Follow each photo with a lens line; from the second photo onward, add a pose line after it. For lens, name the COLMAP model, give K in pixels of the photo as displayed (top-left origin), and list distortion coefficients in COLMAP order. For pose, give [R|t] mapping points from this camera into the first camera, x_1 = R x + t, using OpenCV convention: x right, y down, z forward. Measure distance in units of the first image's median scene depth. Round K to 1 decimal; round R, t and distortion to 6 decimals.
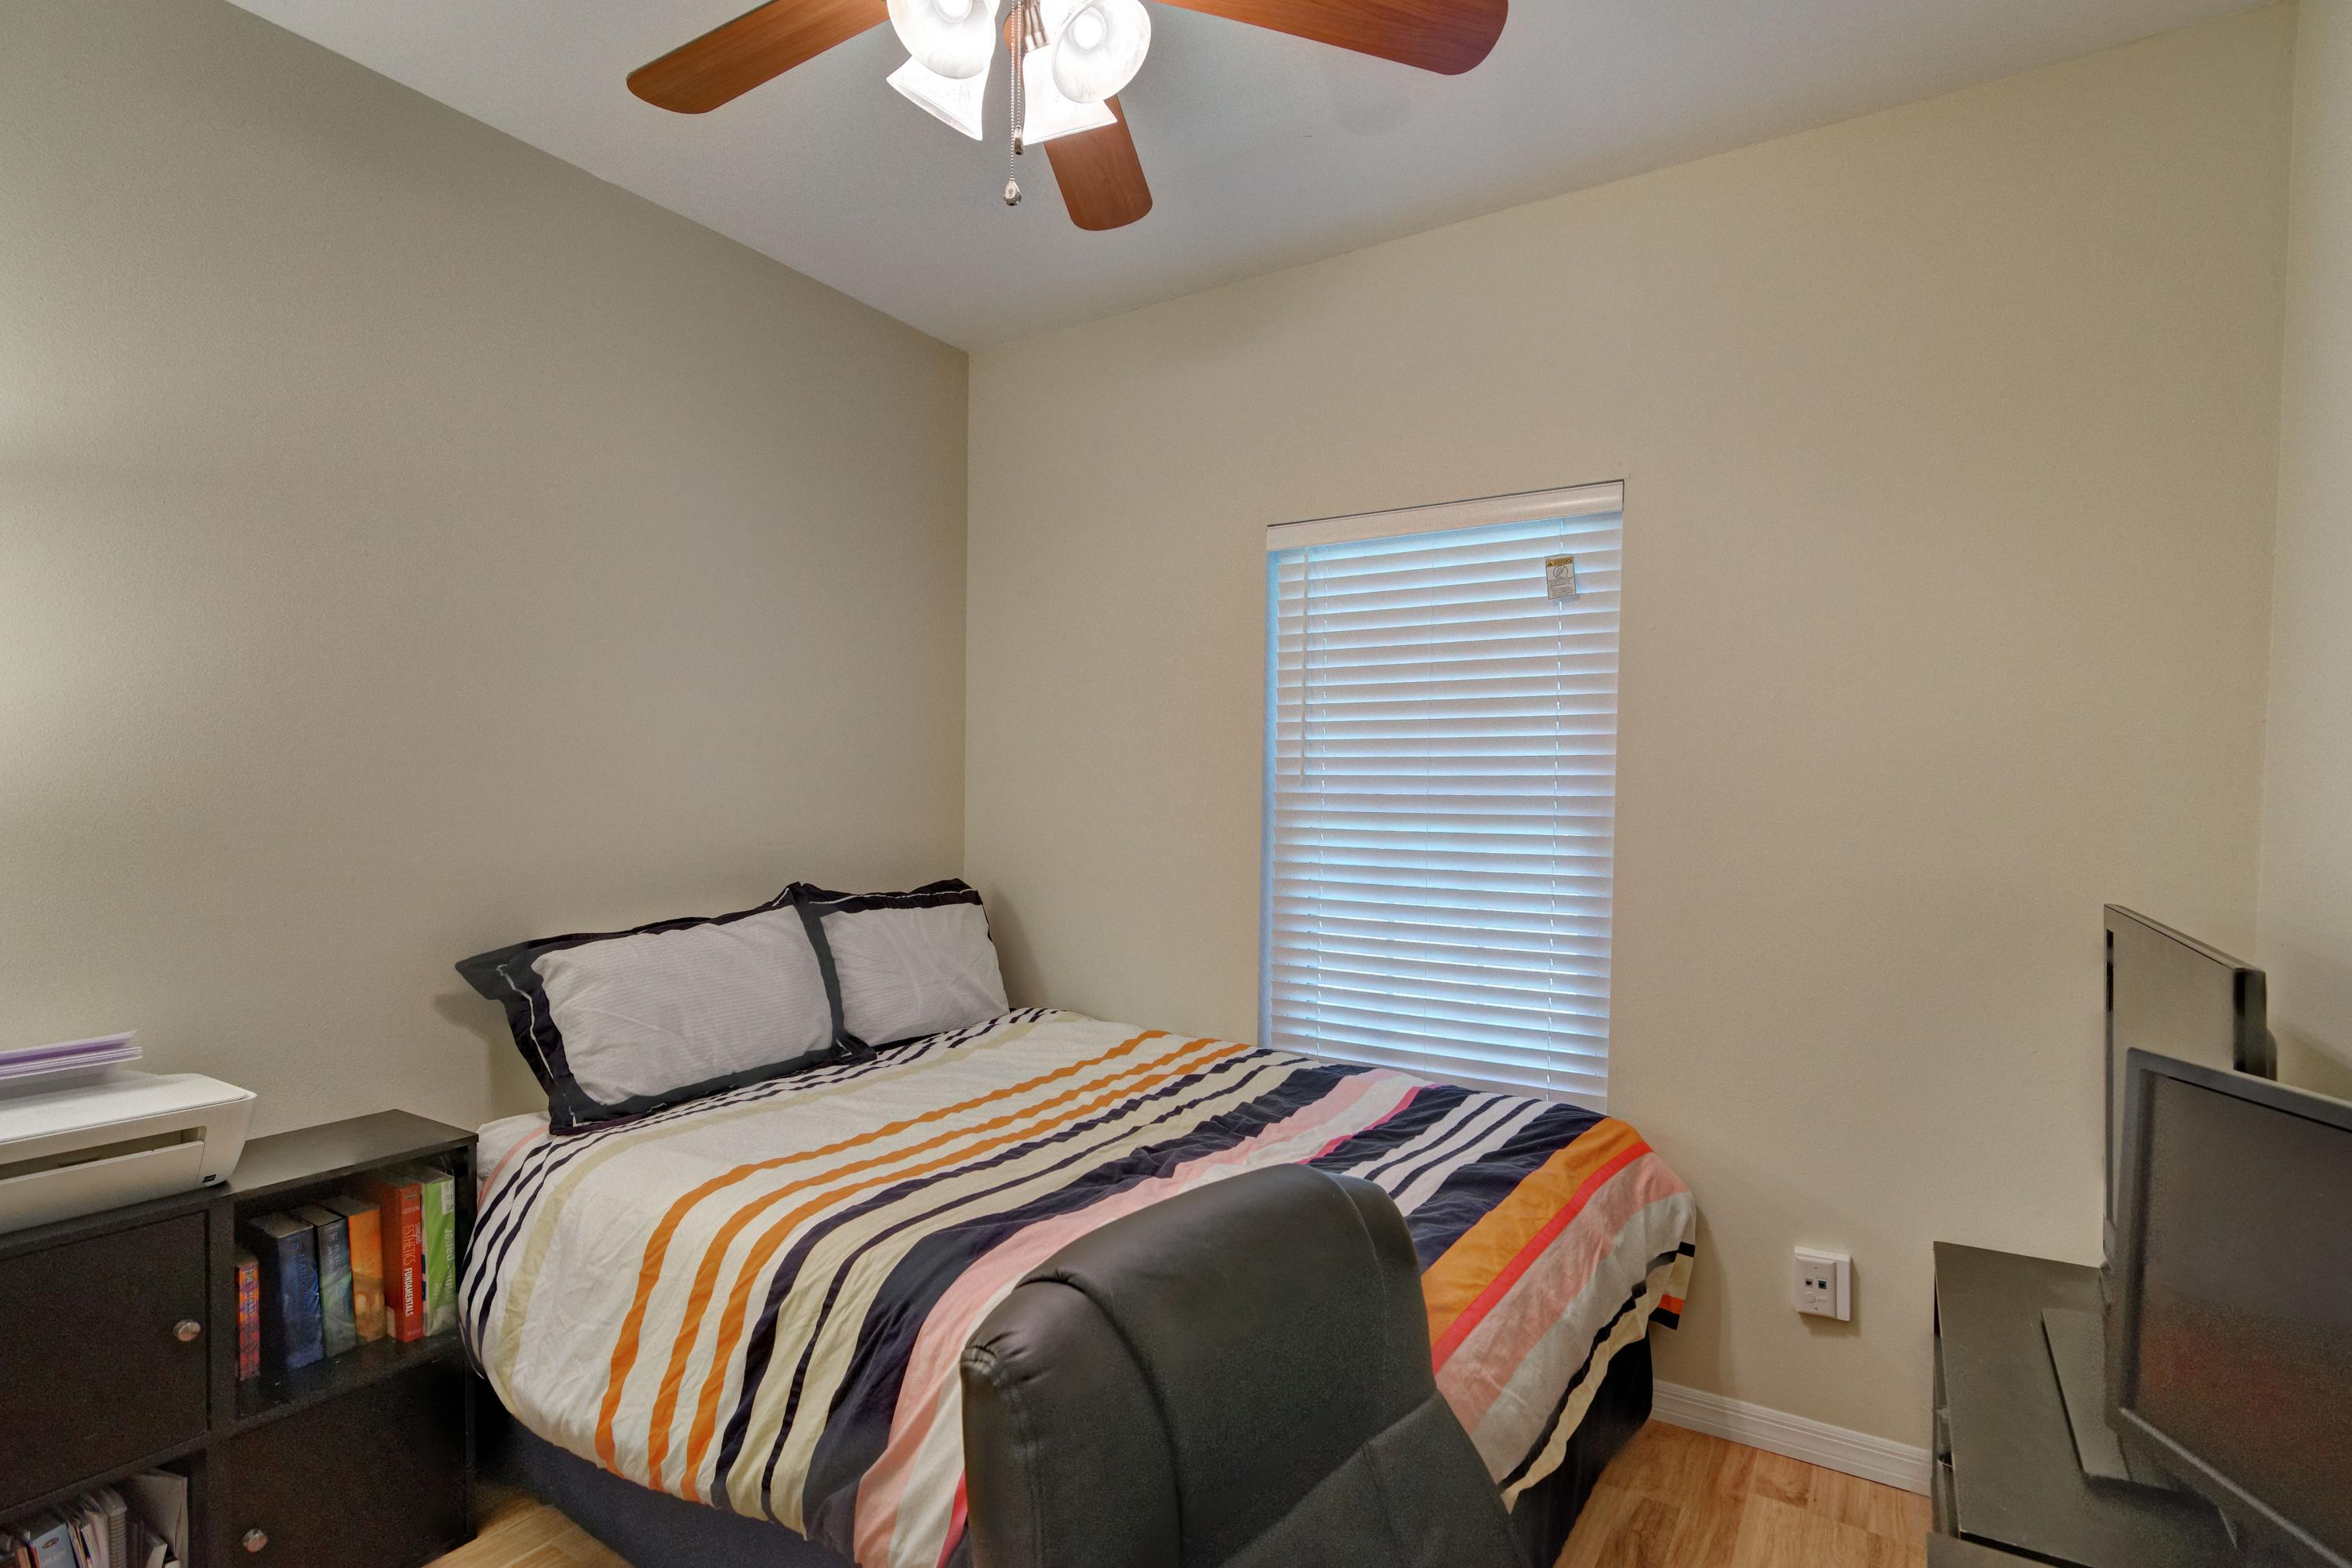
lens RADIAL K [[1139.2, 0, 1234.2], [0, 1139.2, 796.1], [0, 0, 1]] dist [0.000260, 0.000002]
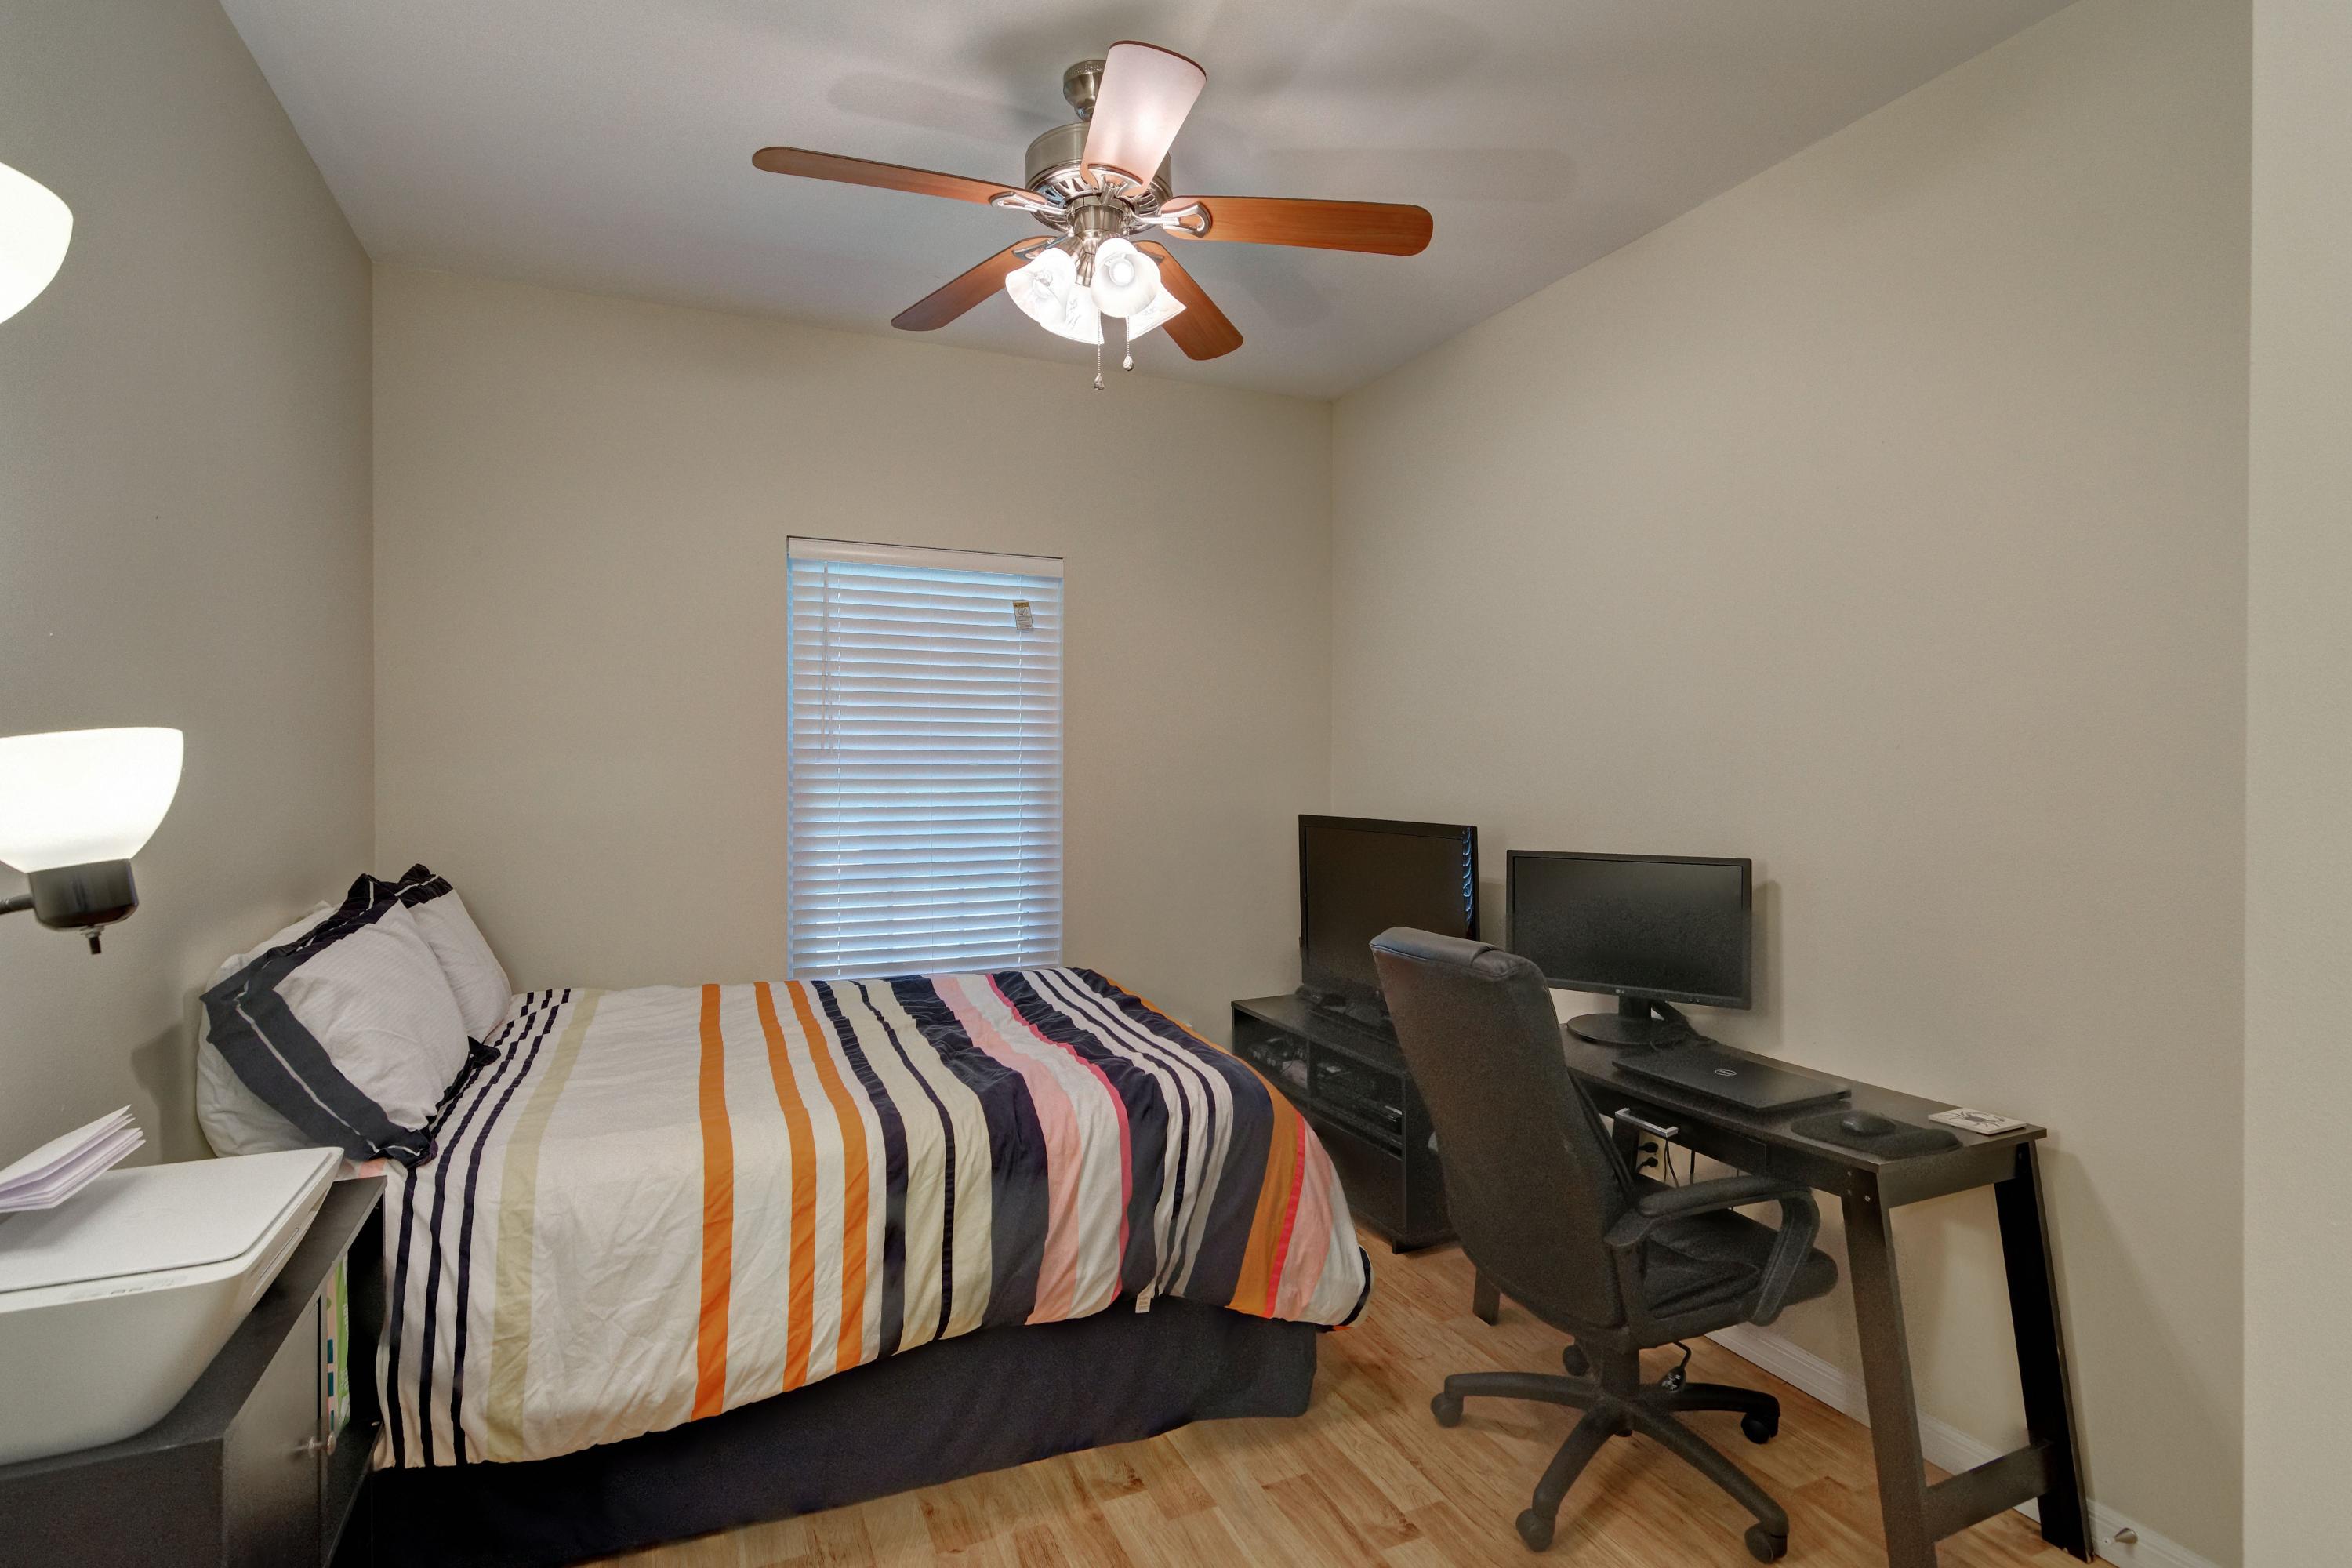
lens RADIAL K [[1050.1, 0, 1166.6], [0, 1050.1, 767.8], [0, 0, 1]] dist [-0.001037, -0.000175]
pose [[0.585179, -0.010390, 0.810838, -0.843001], [0.005524, 0.999946, 0.008826, -0.007707], [-0.810885, -0.000686, 0.585205, 0.069507]]
